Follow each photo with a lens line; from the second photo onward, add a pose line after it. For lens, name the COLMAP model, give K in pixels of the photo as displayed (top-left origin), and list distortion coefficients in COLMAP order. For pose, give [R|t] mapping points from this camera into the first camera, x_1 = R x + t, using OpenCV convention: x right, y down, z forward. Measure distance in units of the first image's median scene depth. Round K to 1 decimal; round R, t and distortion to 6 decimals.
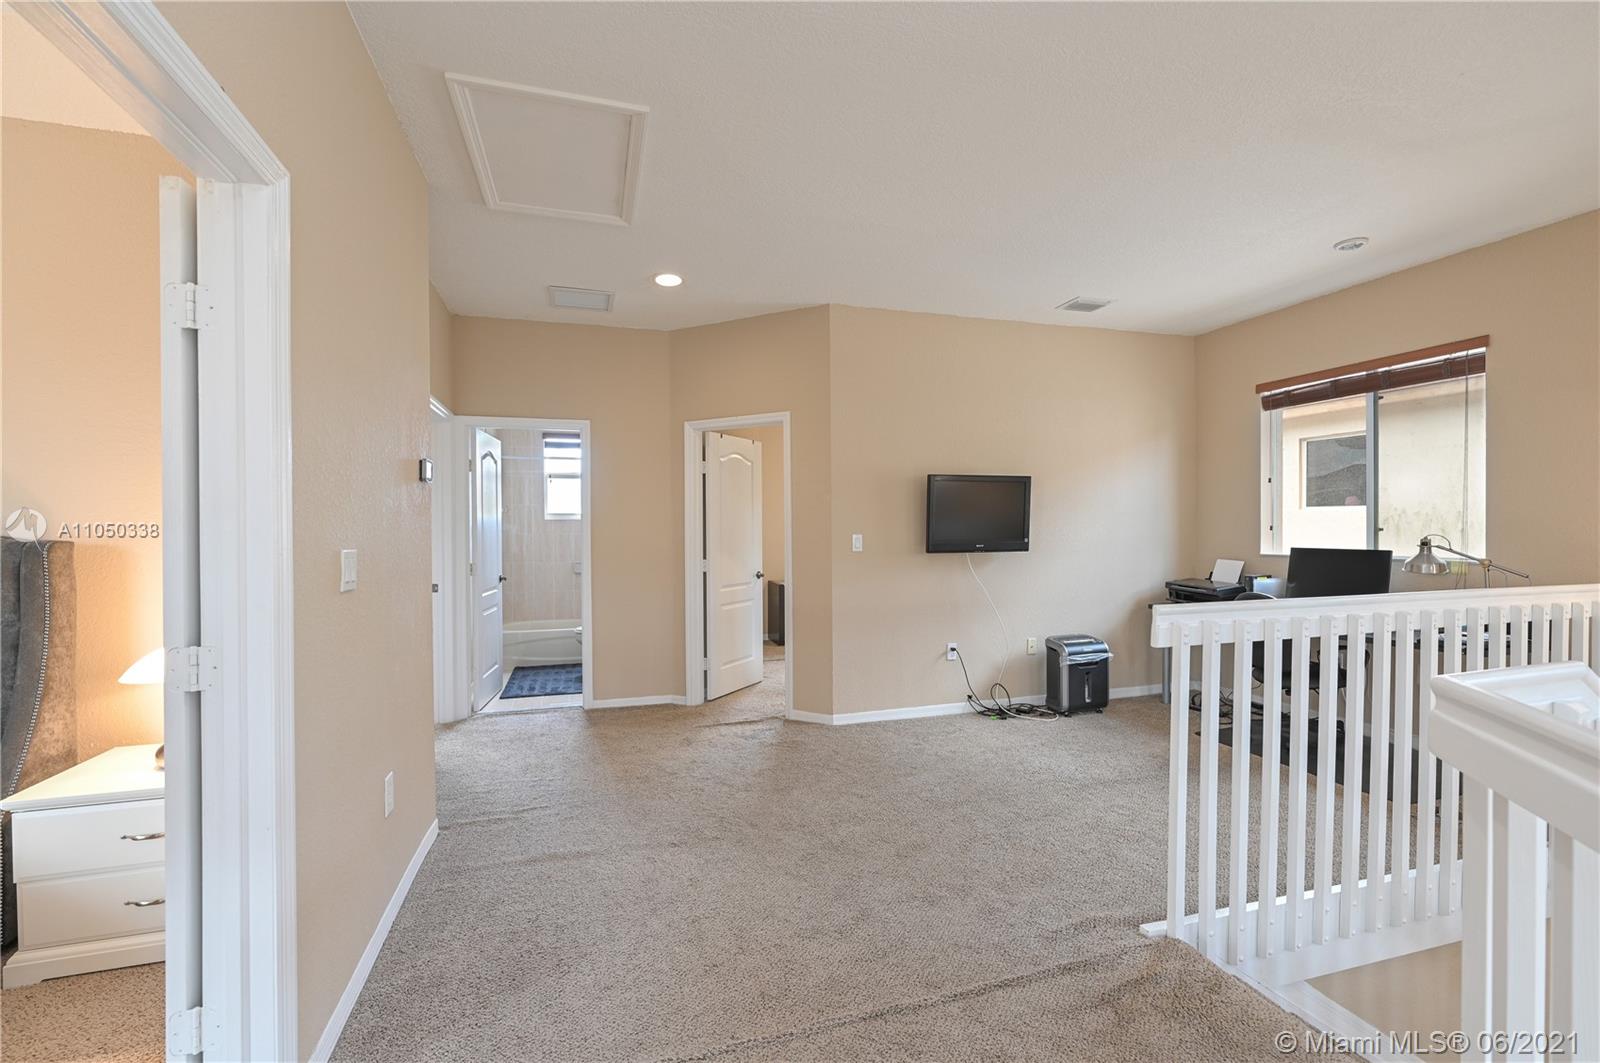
lens RADIAL K [[693.5, 0, 793.7], [0, 693.5, 536.1], [0, 0, 1]] dist [-0.003387, -0.000184]
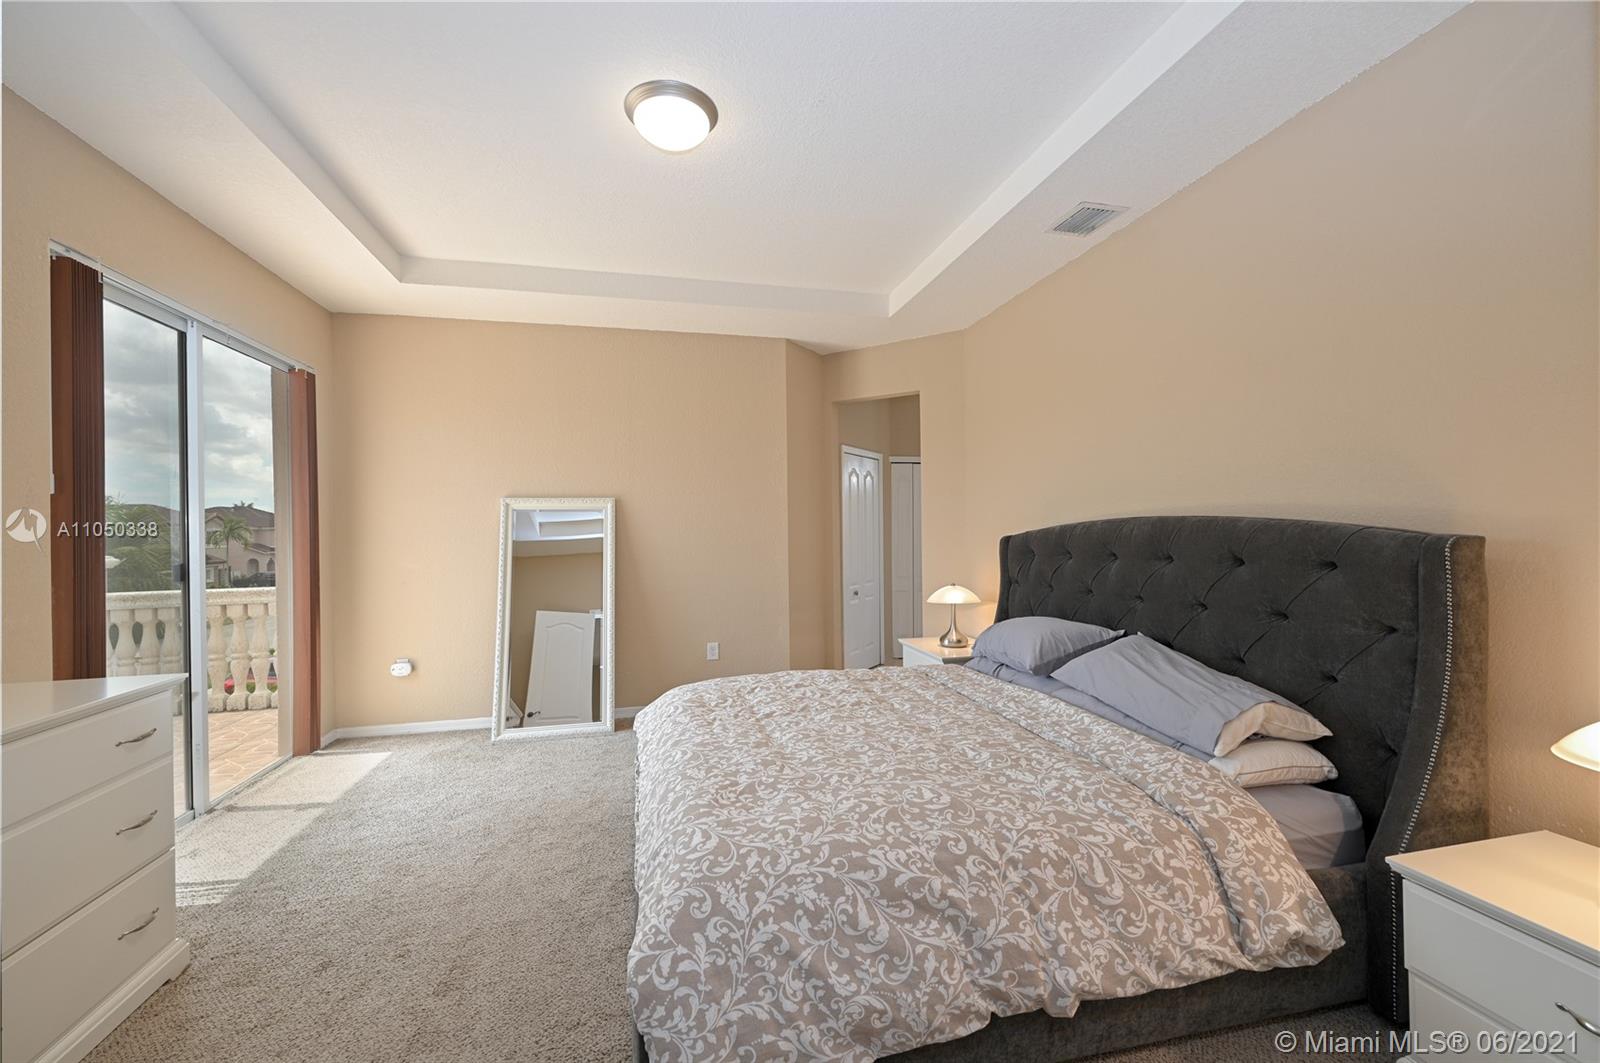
lens RADIAL K [[647.3, 0, 796.3], [0, 647.3, 529.9], [0, 0, 1]] dist [-0.001853, -0.000009]
pose [[-0.059742, -0.001873, -0.998212, -0.294166], [0.001095, 0.999998, -0.001942, 0.001183], [0.998213, -0.001209, -0.059740, 0.293426]]
